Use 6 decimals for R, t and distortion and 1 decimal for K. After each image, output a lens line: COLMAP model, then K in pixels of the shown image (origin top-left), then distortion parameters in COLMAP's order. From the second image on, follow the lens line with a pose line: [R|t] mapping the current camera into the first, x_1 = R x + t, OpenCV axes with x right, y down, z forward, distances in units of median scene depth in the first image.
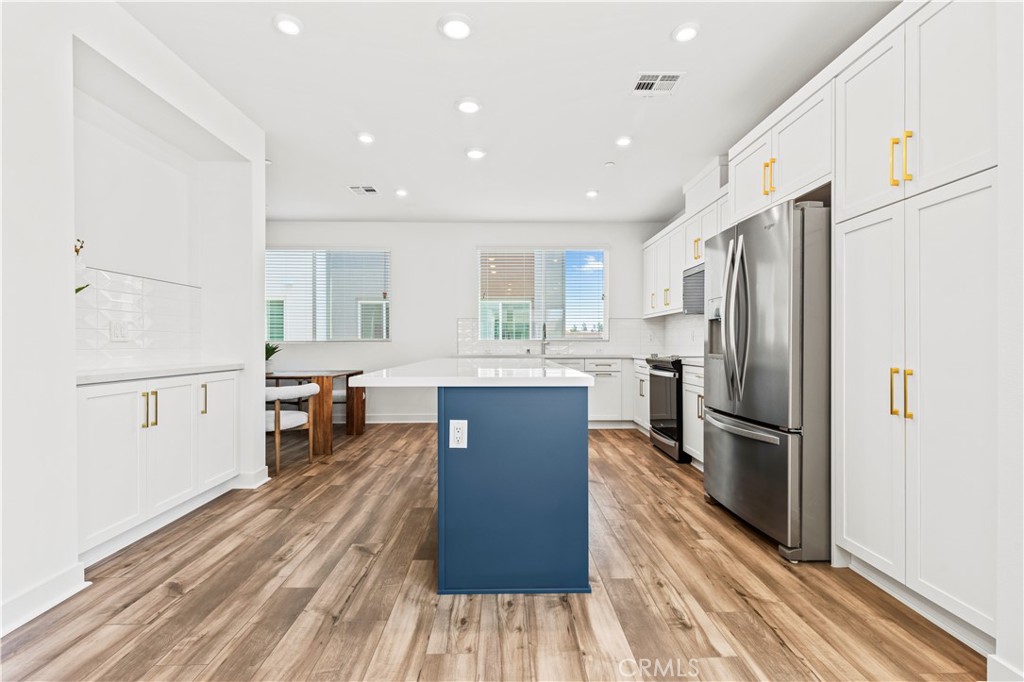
lens RADIAL K [[455.9, 0, 513.3], [0, 455.9, 345.3], [0, 0, 1]] dist [0.001051, -0.000002]
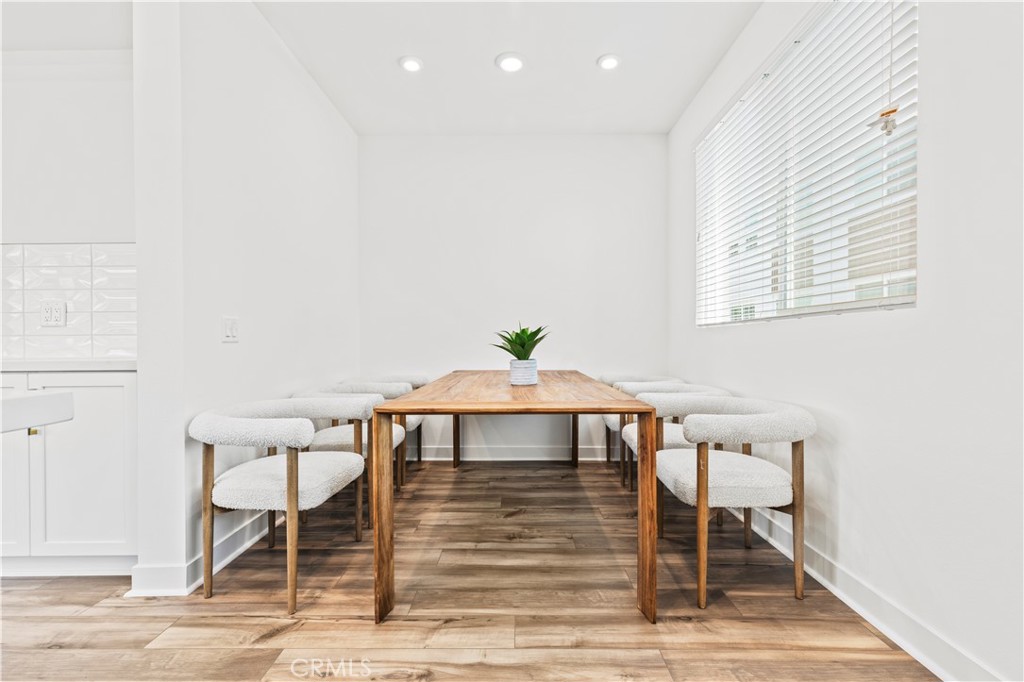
lens RADIAL K [[469.8, 0, 519.6], [0, 469.8, 347.8], [0, 0, 1]] dist [0.001449, 0.000381]
pose [[-0.031040, 0.023924, -0.999232, -0.062878], [-0.003602, 0.999704, 0.024047, 0.014484], [0.999512, 0.004345, -0.030945, 2.399543]]
